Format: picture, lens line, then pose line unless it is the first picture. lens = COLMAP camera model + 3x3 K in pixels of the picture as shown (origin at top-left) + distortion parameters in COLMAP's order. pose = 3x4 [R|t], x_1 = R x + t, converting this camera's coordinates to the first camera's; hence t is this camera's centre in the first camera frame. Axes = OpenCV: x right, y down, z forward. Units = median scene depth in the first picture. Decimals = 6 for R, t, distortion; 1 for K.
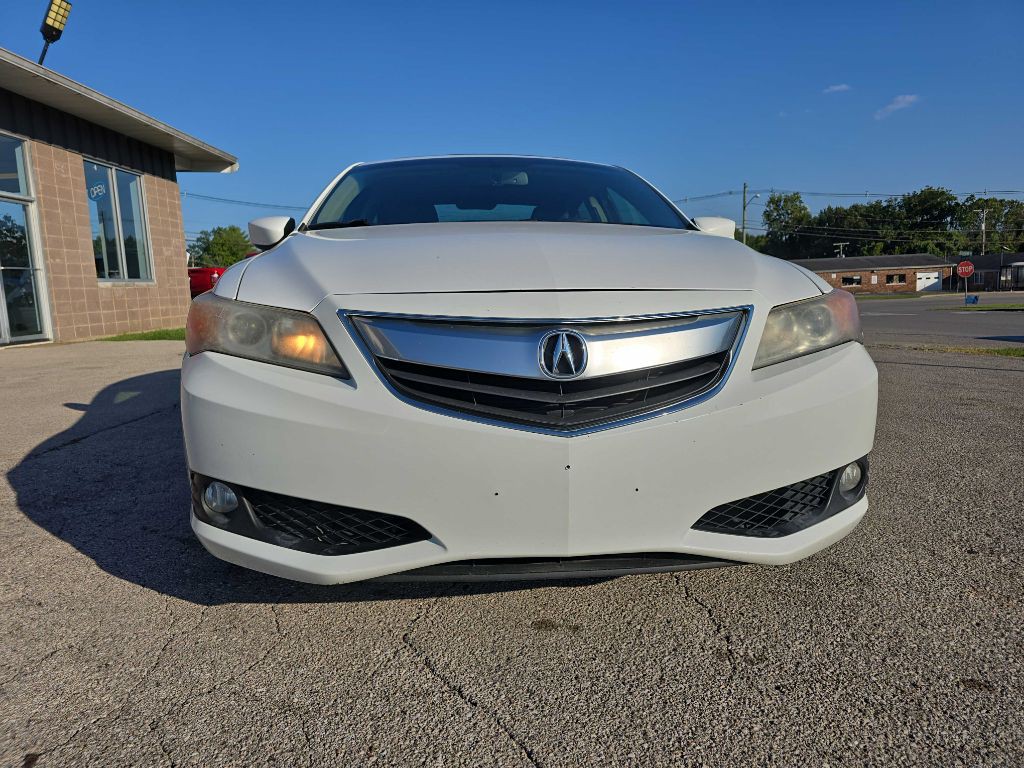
lens RADIAL K [[704.2, 0, 505.4], [0, 704.2, 362.7], [0, 0, 1]] dist [0.054493, -0.051125]
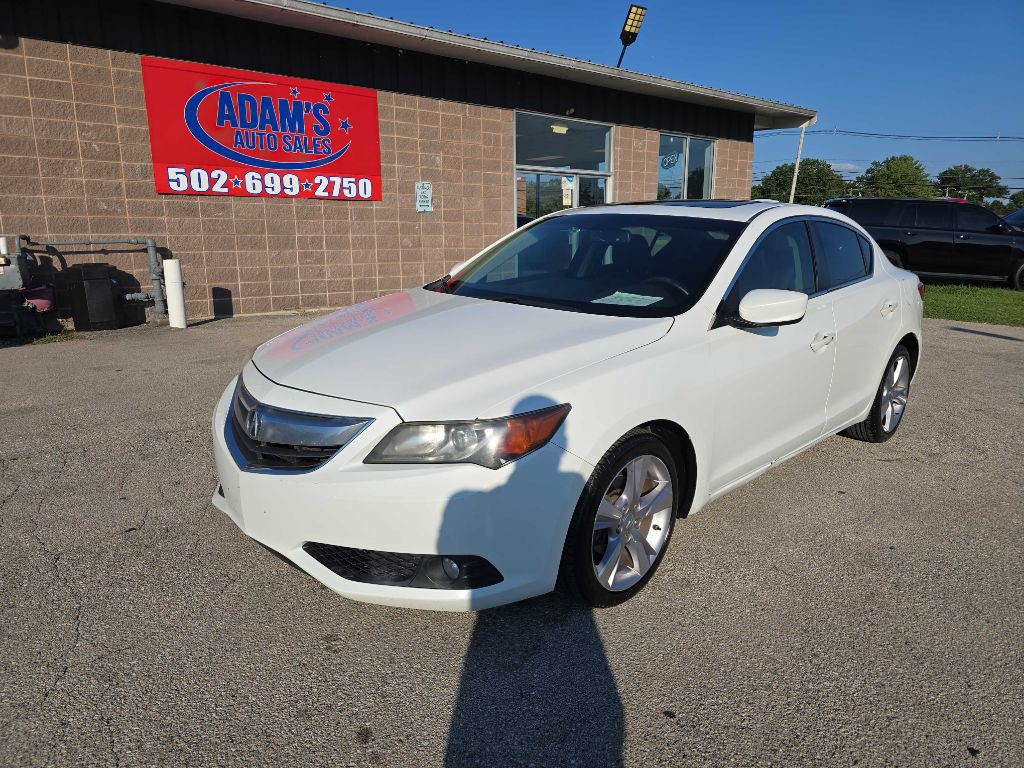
lens RADIAL K [[704.2, 0, 521.1], [0, 704.2, 361.4], [0, 0, 1]] dist [0.054493, -0.051125]
pose [[0.658121, 0.171190, -0.733192, 1.506984], [-0.103425, 0.985132, 0.137179, -0.404502], [0.745775, -0.014450, 0.666041, 0.273114]]
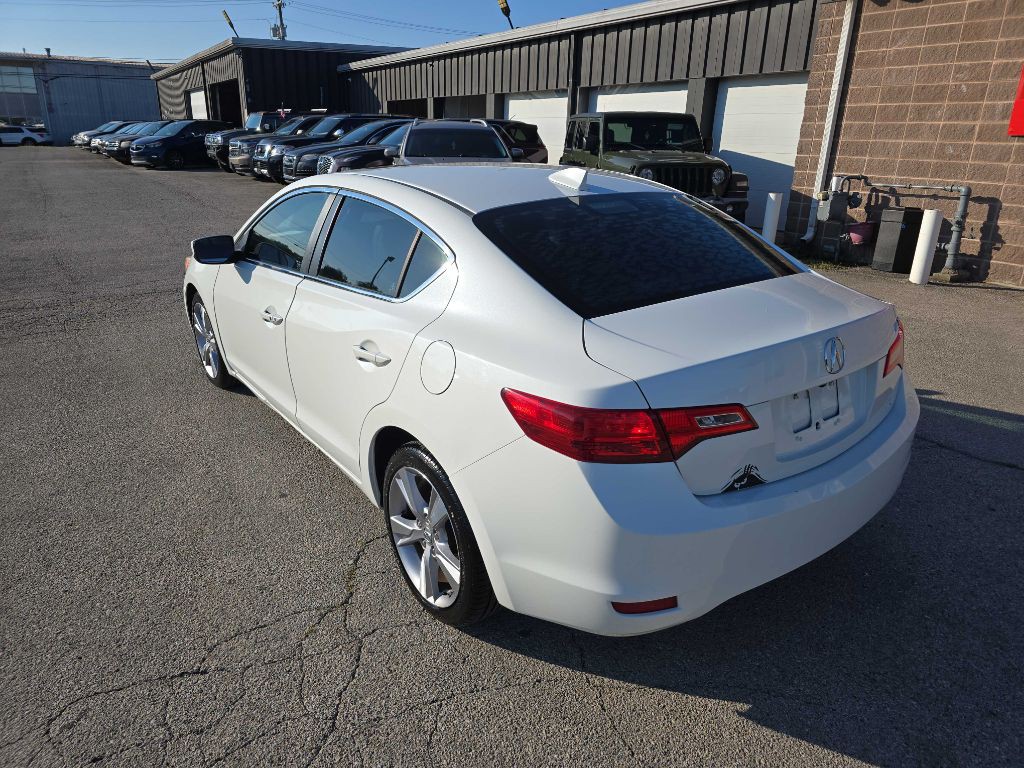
lens RADIAL K [[698.2, 0, 510.2], [0, 698.2, 379.9], [0, 0, 1]] dist [0.060425, -0.052317]
pose [[-0.846406, 0.191370, -0.496965, 1.019689], [-0.047900, 0.902061, 0.428943, -1.056105], [0.530379, 0.386864, -0.754344, 4.392333]]
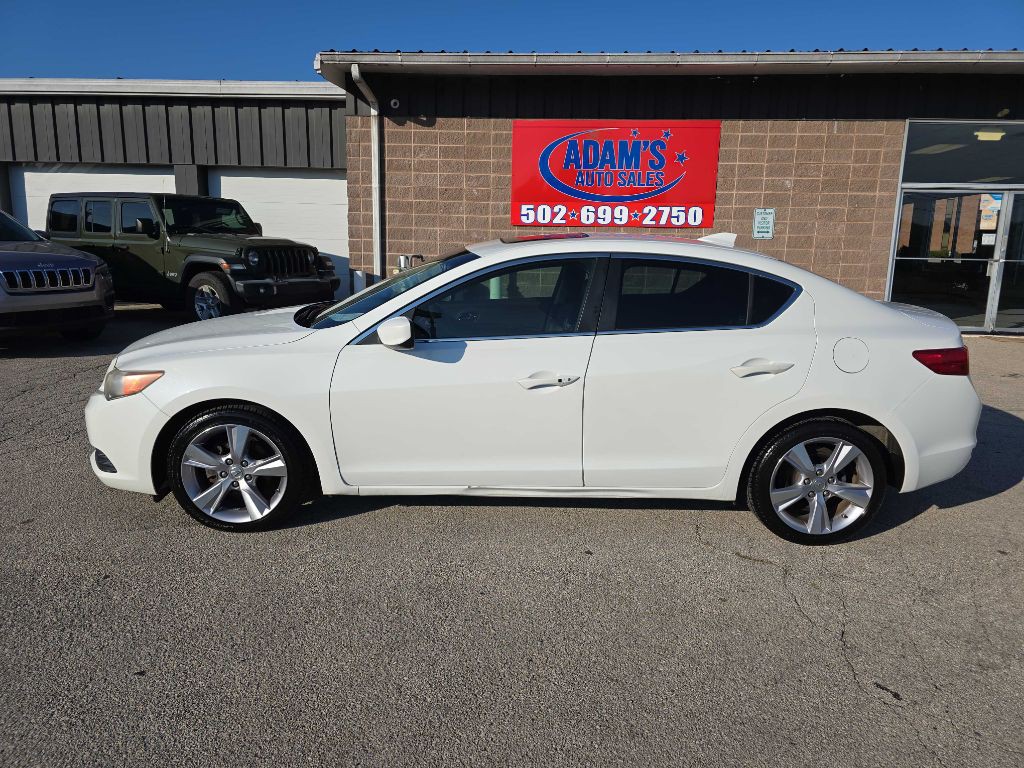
lens RADIAL K [[698.2, 0, 518.1], [0, 698.2, 380.4], [0, 0, 1]] dist [0.060425, -0.052317]
pose [[-0.051768, 0.224584, -0.973079, 2.588878], [-0.125125, 0.965248, 0.229433, -0.756435], [0.990789, 0.133634, -0.021868, 2.298999]]
